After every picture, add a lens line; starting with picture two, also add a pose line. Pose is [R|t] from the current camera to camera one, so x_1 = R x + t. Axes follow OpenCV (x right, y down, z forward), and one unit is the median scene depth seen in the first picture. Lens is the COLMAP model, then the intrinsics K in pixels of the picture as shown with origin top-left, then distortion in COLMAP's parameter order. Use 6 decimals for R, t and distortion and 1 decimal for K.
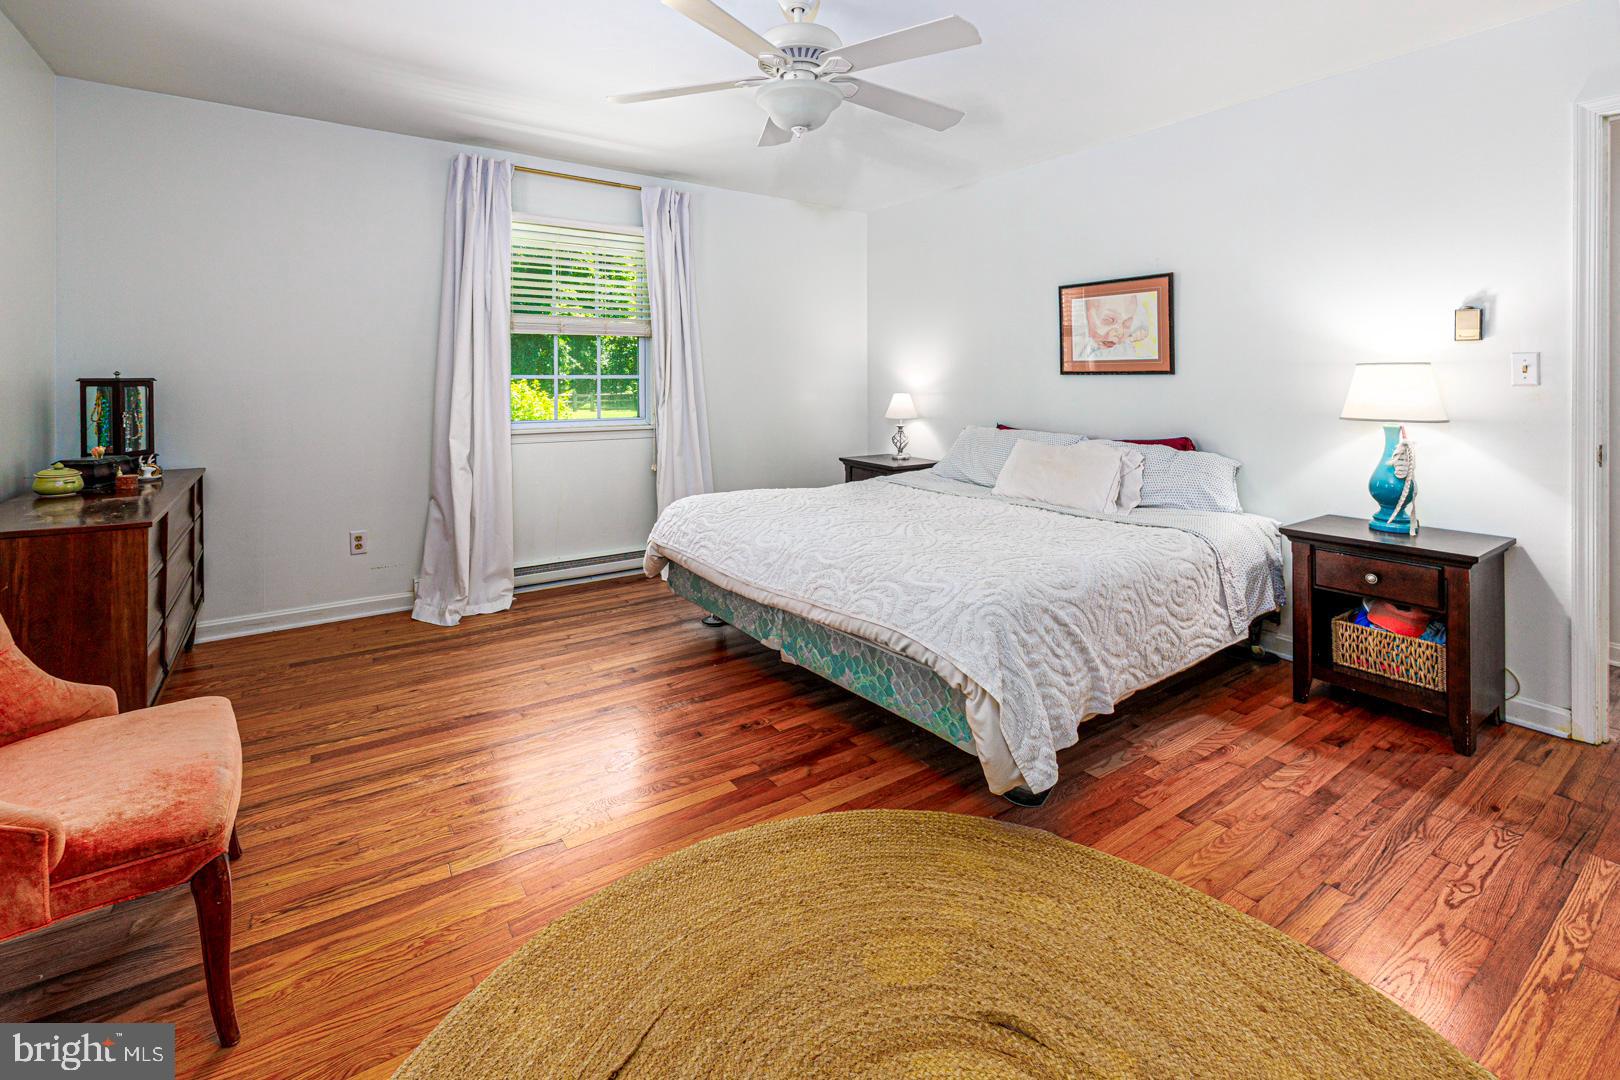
lens RADIAL K [[713.5, 0, 810.0], [0, 713.5, 540.0], [0, 0, 1]] dist [0.000367, 0.000135]
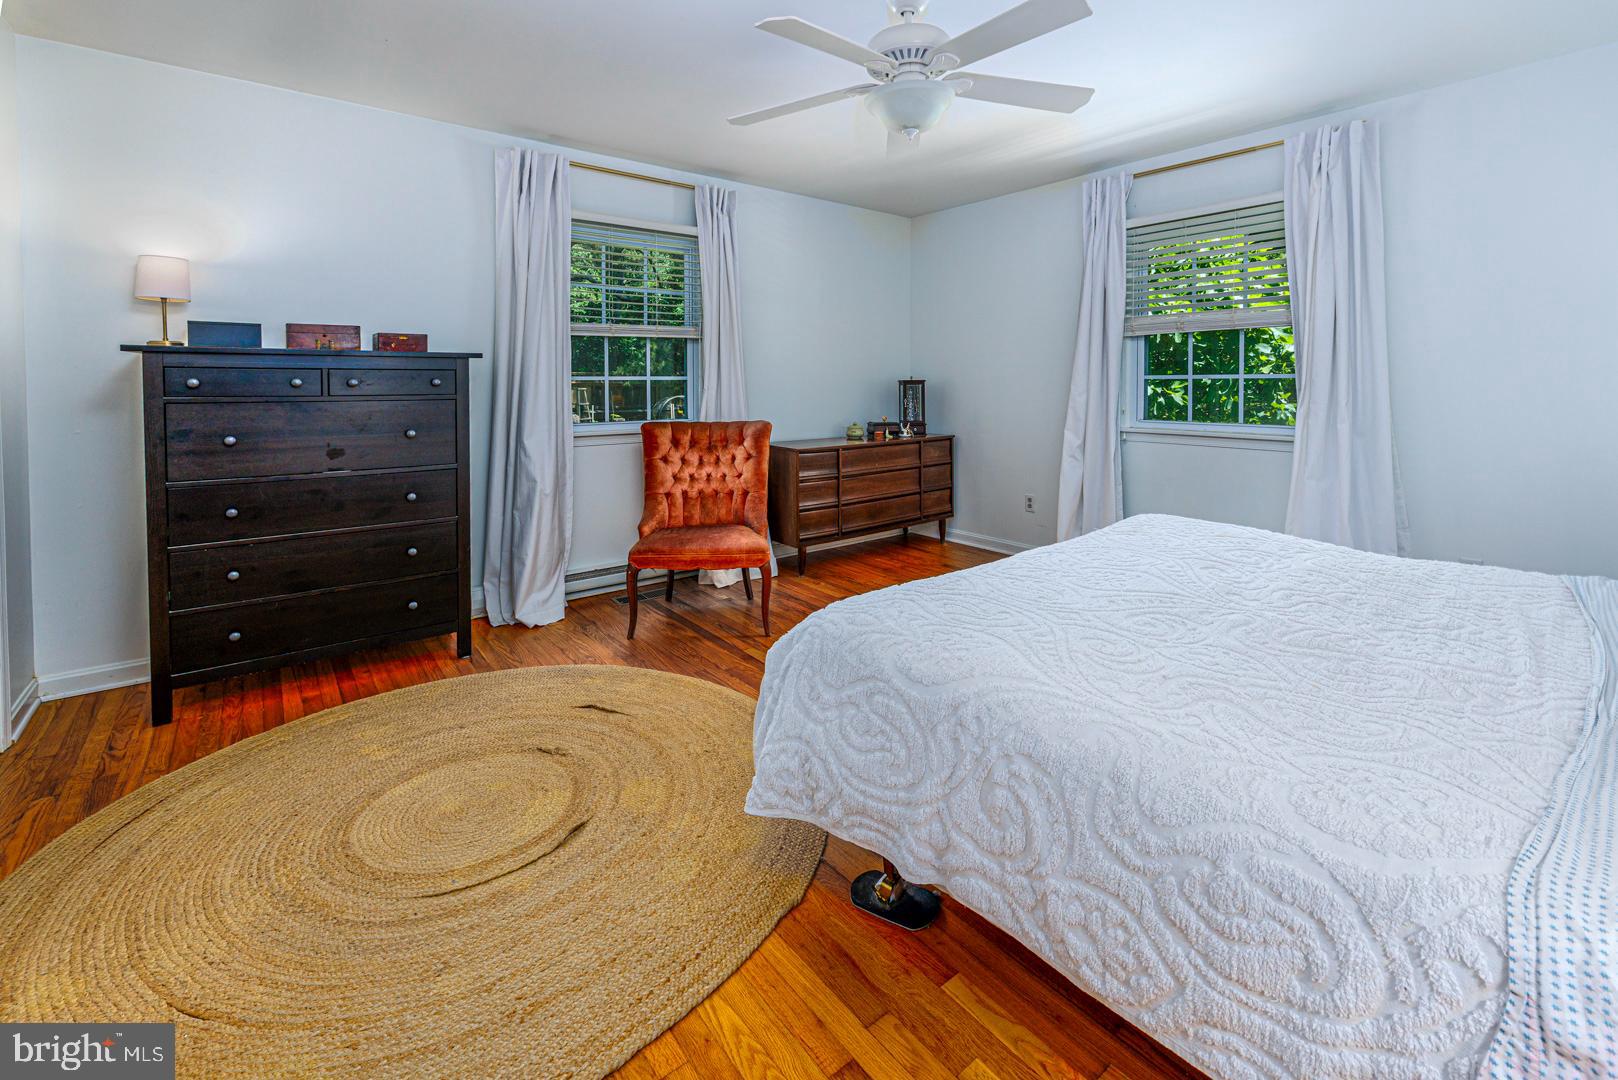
lens RADIAL K [[712.6, 0, 809.0], [0, 712.6, 540.0], [0, 0, 1]] dist [0.000367, 0.000135]
pose [[0.038347, 0.213040, -0.976291, 0.631823], [-0.230386, 0.952573, 0.198816, -0.097126], [0.972343, 0.217300, 0.085609, 0.503163]]
